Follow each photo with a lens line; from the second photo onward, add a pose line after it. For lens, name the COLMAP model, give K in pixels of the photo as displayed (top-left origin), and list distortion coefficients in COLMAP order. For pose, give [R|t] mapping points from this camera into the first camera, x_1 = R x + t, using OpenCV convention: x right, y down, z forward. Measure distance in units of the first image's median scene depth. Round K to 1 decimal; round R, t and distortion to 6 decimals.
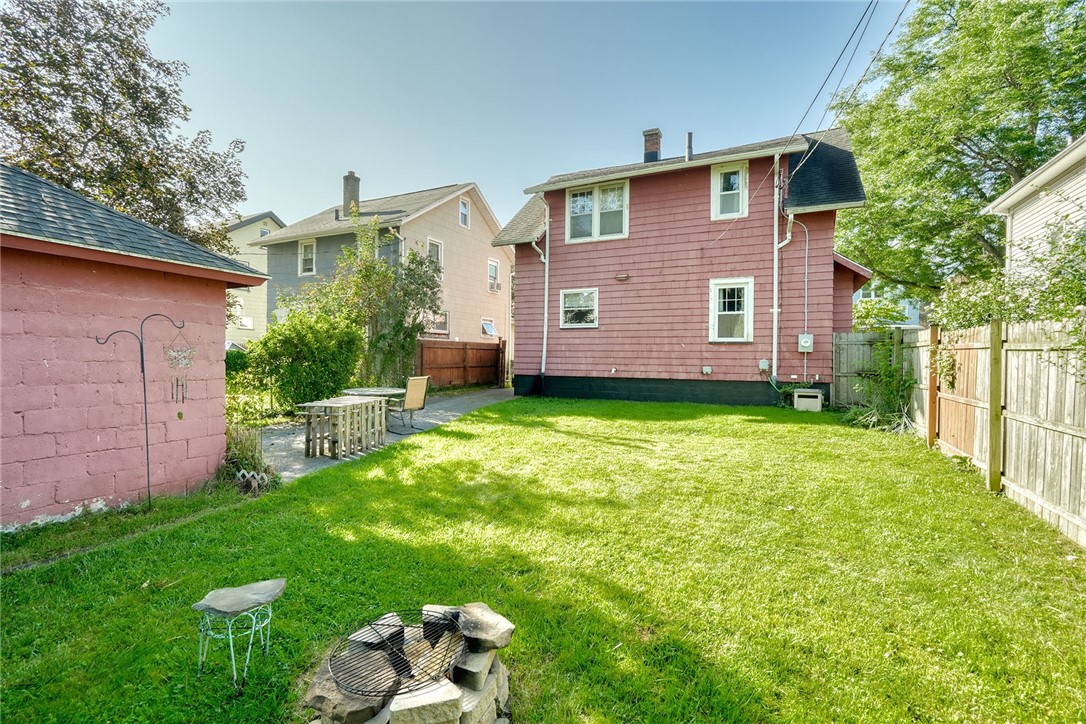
lens RADIAL K [[492.6, 0, 536.6], [0, 492.6, 362.1], [0, 0, 1]] dist [-0.008135, 0.001582]
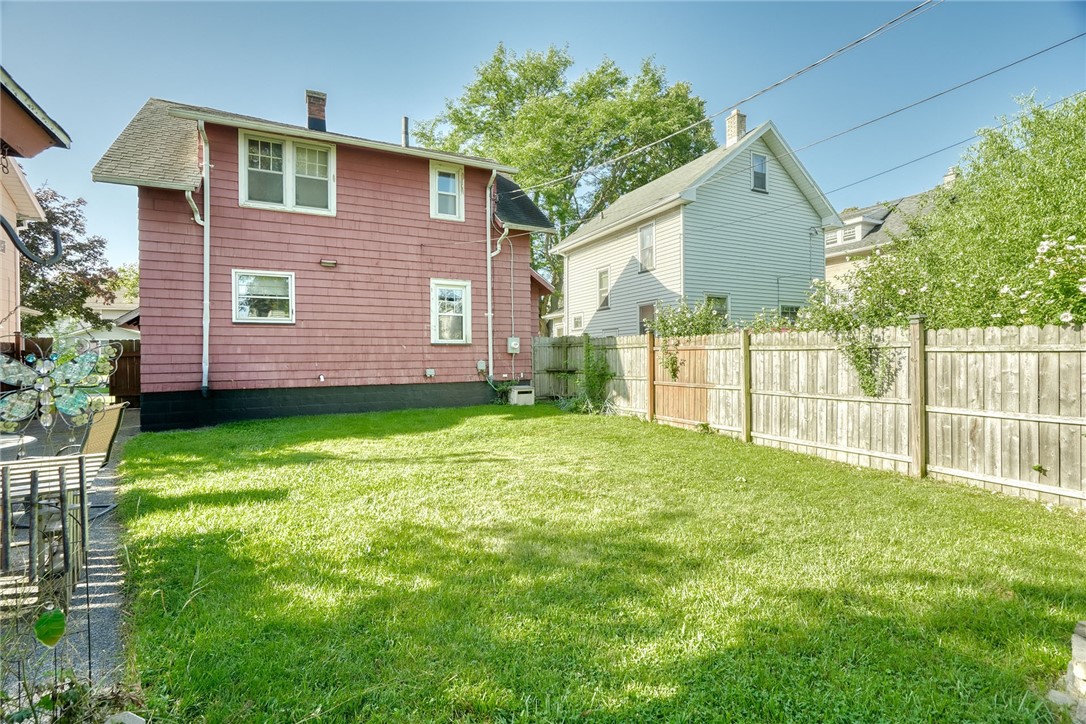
lens RADIAL K [[492.6, 0, 540.2], [0, 492.6, 361.4], [0, 0, 1]] dist [-0.008135, 0.001582]
pose [[0.599089, -0.020019, 0.800432, -0.288698], [0.025685, 0.999653, 0.005778, -0.005923], [-0.800270, 0.017097, 0.599396, 0.250291]]
